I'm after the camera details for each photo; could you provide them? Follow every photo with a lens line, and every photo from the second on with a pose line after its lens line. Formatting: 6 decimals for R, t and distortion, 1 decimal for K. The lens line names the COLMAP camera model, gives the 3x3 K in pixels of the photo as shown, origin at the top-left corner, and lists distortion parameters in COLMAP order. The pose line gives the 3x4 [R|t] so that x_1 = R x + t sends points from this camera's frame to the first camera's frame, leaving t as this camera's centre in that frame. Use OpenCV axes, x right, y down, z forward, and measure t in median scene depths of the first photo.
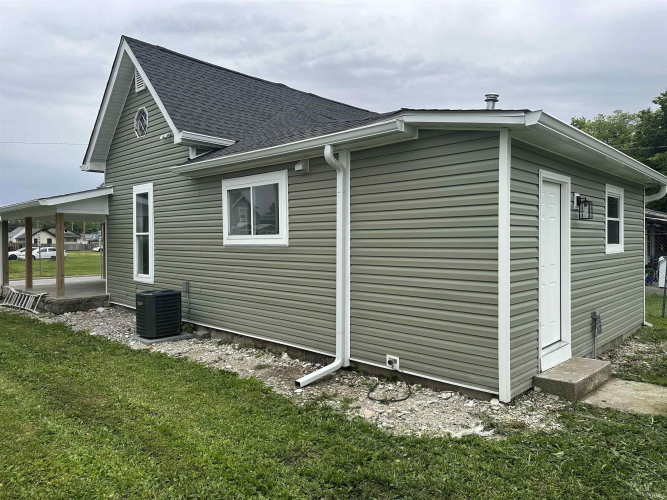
lens RADIAL K [[474.5, 0, 335.4], [0, 474.5, 249.9], [0, 0, 1]] dist [0.033731, -0.022790]
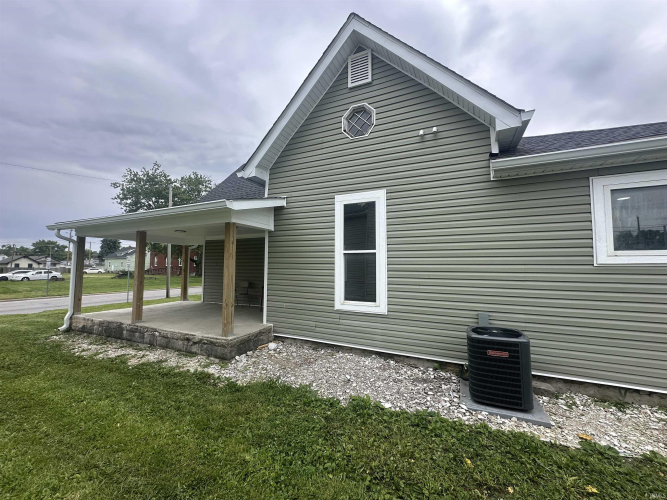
lens RADIAL K [[271.2, 0, 331.8], [0, 271.2, 243.0], [0, 0, 1]] dist [-0.002167, 0.000060]
pose [[0.953001, 0.009937, 0.302805, -0.591970], [0.014064, 0.996934, -0.076976, -0.013090], [-0.302642, 0.077617, 0.949939, 0.569663]]
